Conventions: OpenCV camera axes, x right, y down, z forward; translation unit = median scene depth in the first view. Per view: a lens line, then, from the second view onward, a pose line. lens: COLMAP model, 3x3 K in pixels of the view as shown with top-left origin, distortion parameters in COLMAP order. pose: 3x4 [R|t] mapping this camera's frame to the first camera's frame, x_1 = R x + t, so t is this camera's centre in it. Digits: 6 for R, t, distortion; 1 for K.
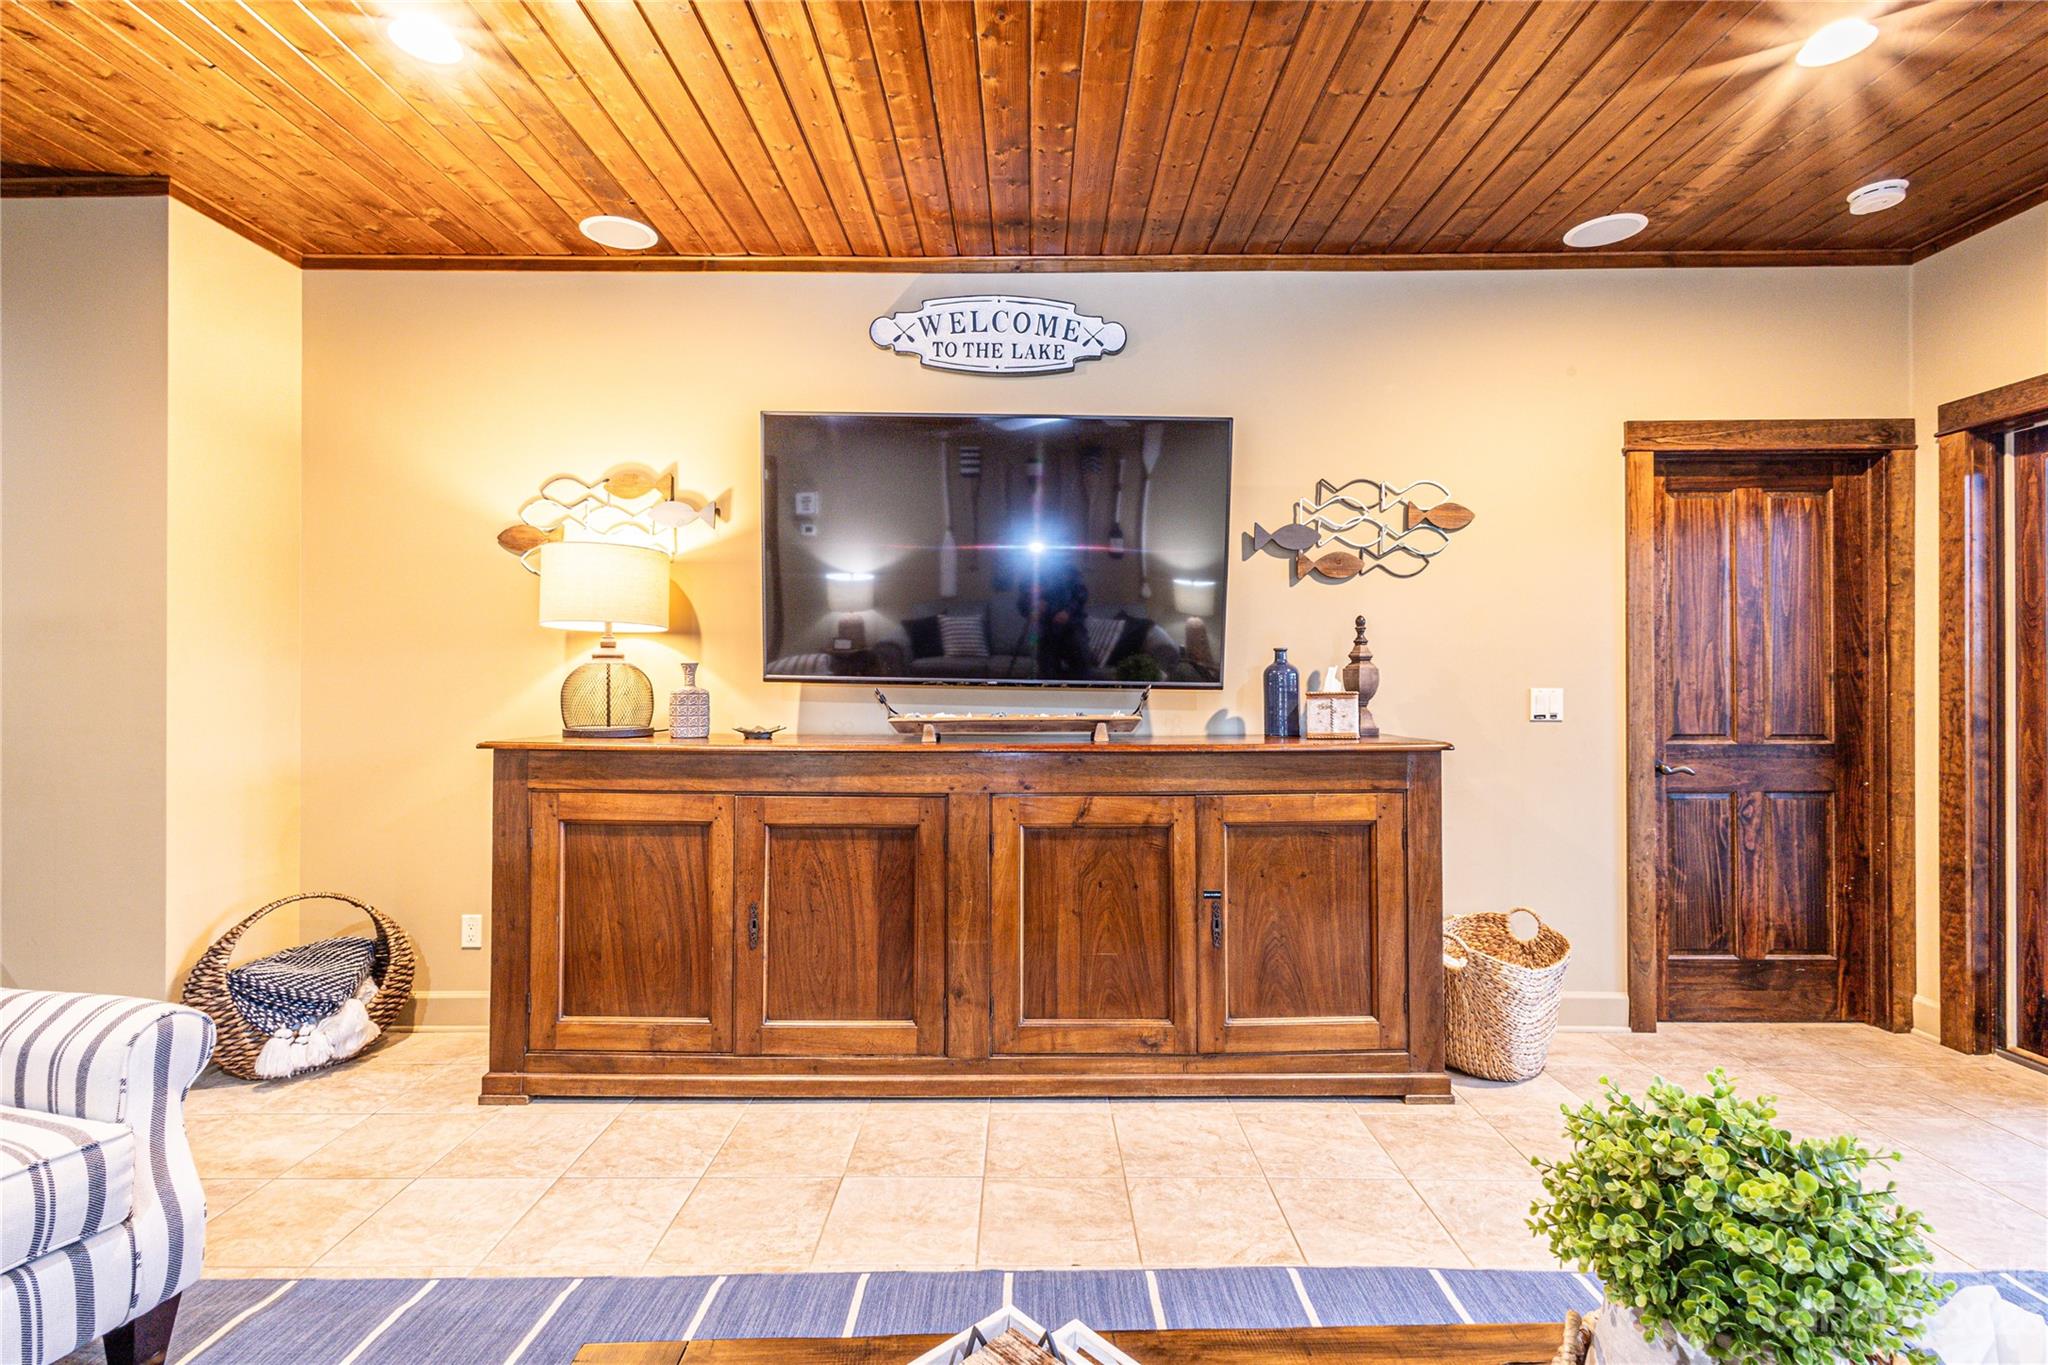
lens RADIAL K [[939.2, 0, 1027.7], [0, 939.2, 680.4], [0, 0, 1]] dist [0.010090, -0.003259]
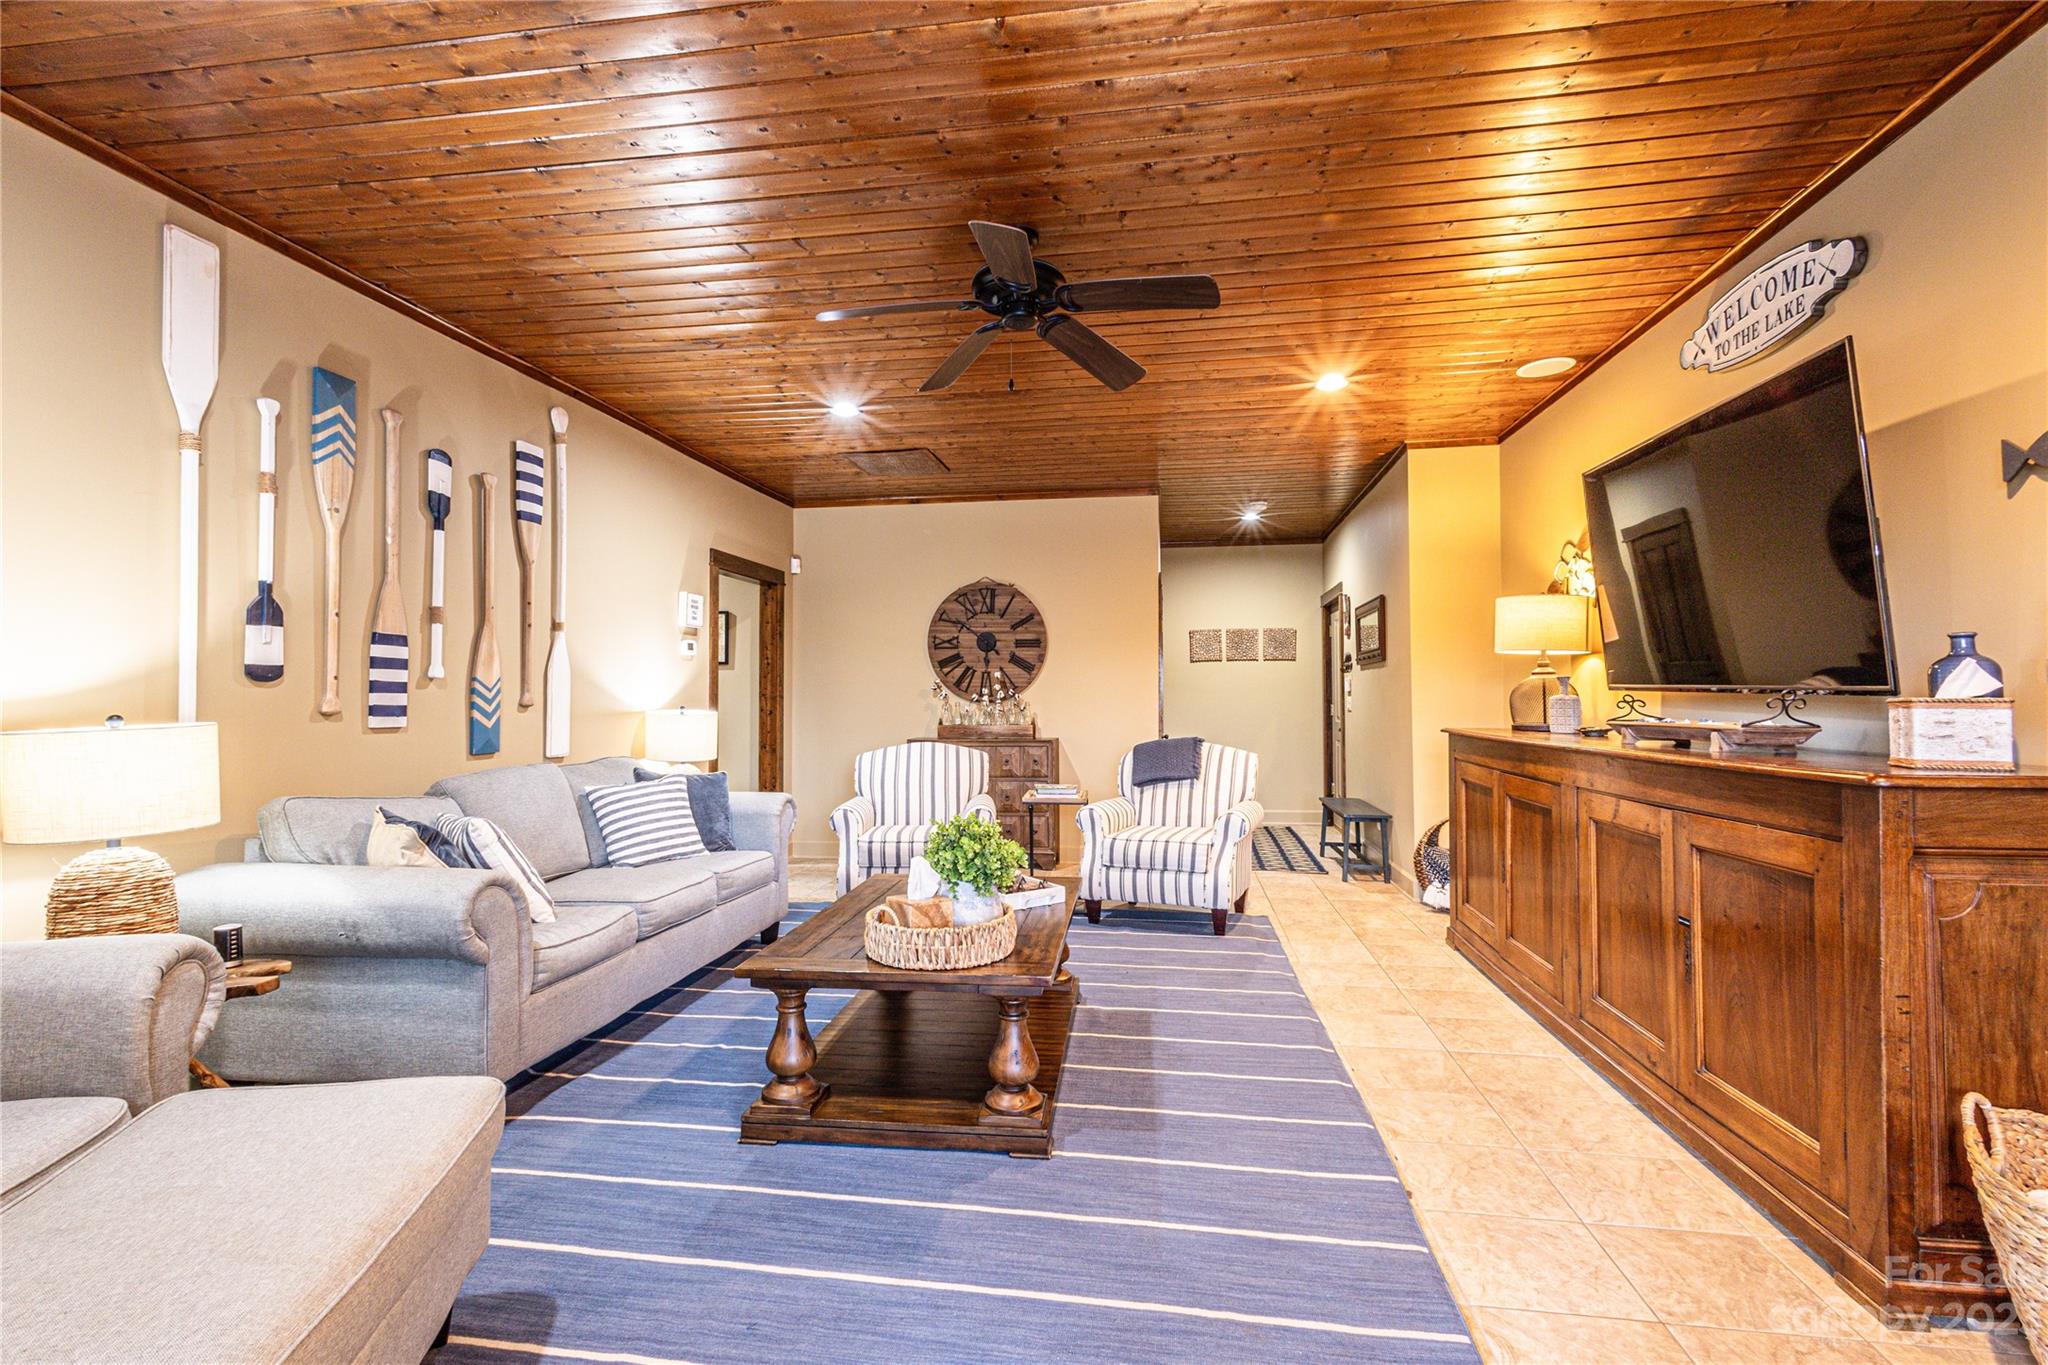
lens RADIAL K [[939.2, 0, 1027.1], [0, 939.2, 687.0], [0, 0, 1]] dist [0.010090, -0.003259]
pose [[-0.152642, -0.013843, -0.988185, 0.994719], [0.012393, 0.999796, -0.015920, 0.006451], [0.988204, -0.014677, -0.152439, 0.428785]]
